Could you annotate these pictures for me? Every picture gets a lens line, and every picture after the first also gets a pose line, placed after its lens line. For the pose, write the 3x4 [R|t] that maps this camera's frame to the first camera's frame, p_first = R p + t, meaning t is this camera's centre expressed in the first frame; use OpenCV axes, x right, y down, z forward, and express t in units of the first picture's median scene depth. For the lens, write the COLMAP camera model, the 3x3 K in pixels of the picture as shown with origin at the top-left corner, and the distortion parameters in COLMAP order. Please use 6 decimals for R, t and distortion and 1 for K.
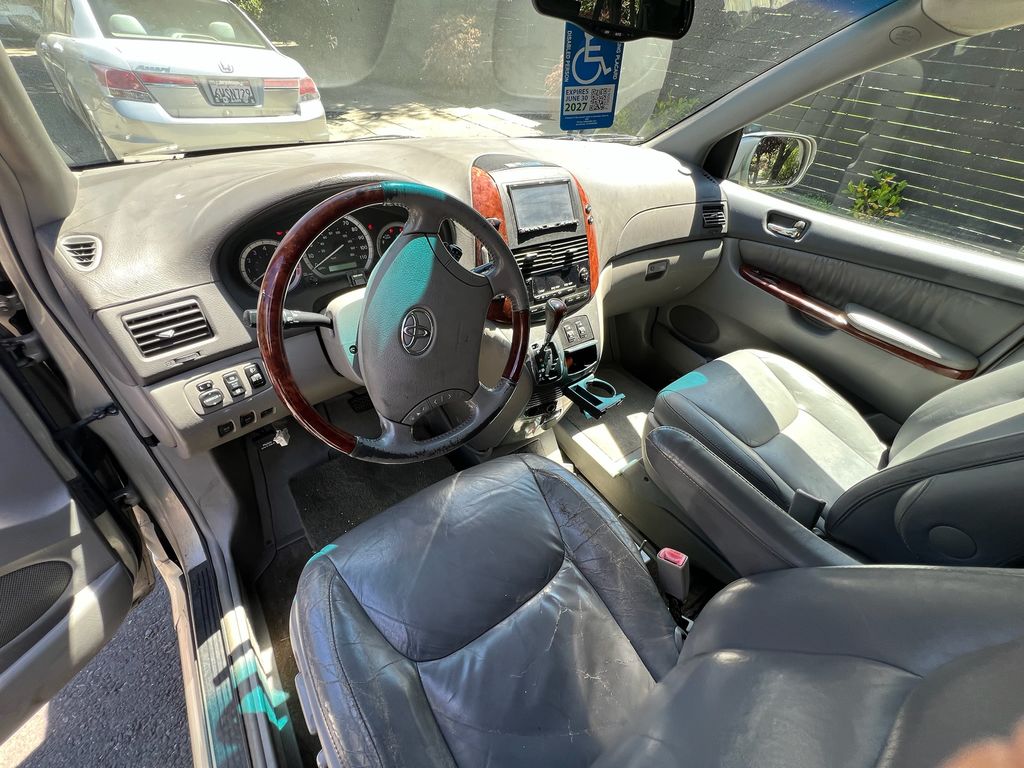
lens RADIAL K [[411.1, 0, 512.0], [0, 411.1, 384.0], [0, 0, 1]] dist [0.000460, -0.000140]
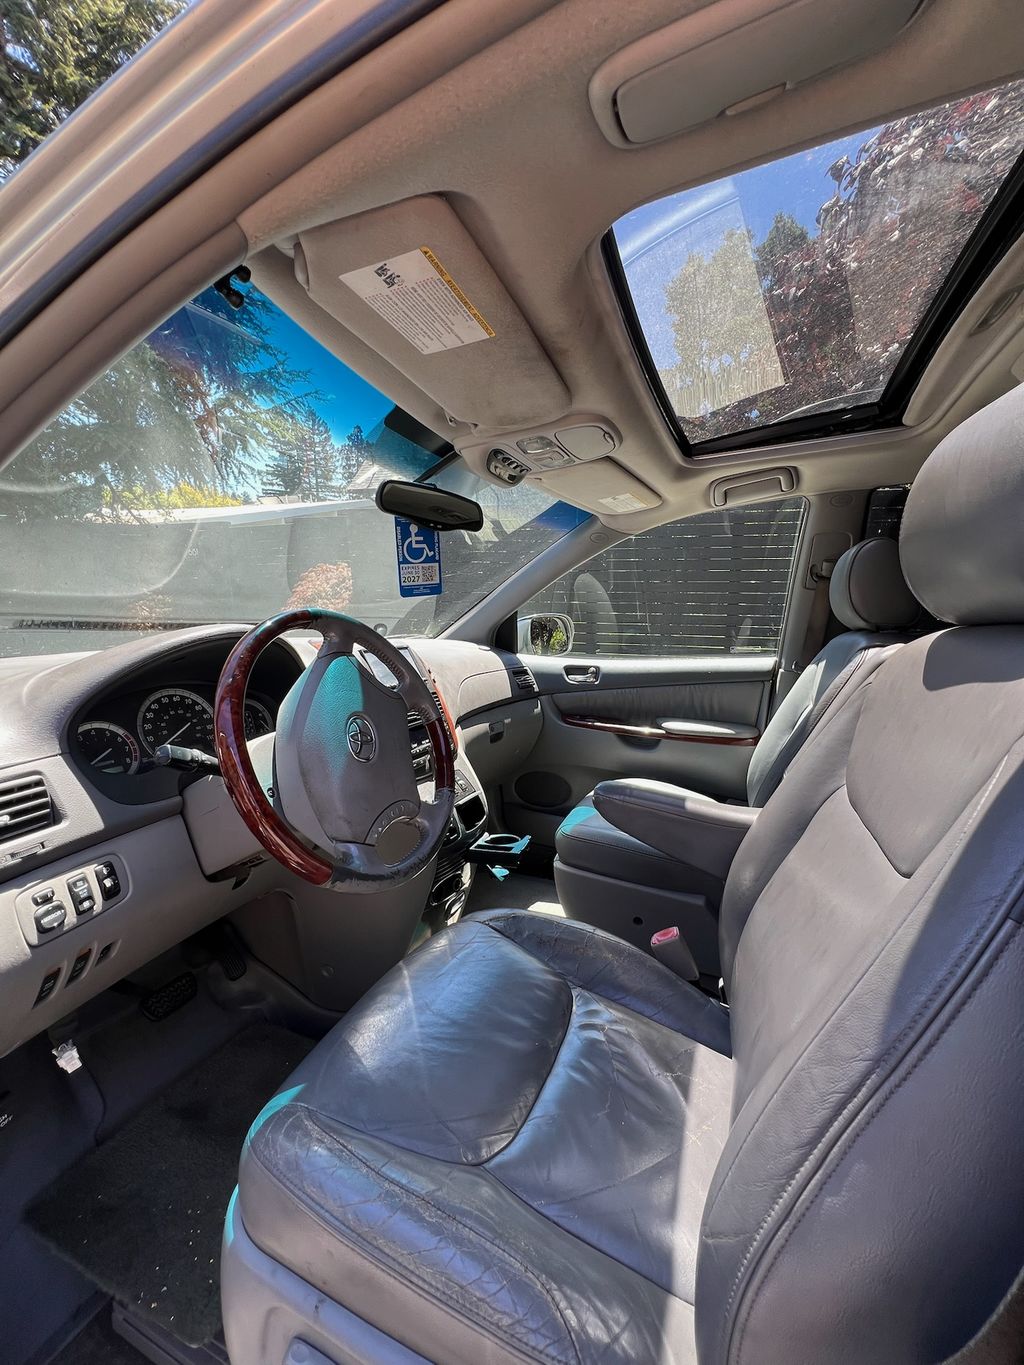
lens RADIAL K [[548.0, 0, 518.0], [0, 548.0, 686.3], [0, 0, 1]] dist [0.000460, -0.000140]
pose [[0.853987, -0.152568, 0.497422, -0.421585], [0.388244, 0.823319, -0.414021, 0.347627], [-0.346370, 0.546690, 0.762337, -0.124622]]
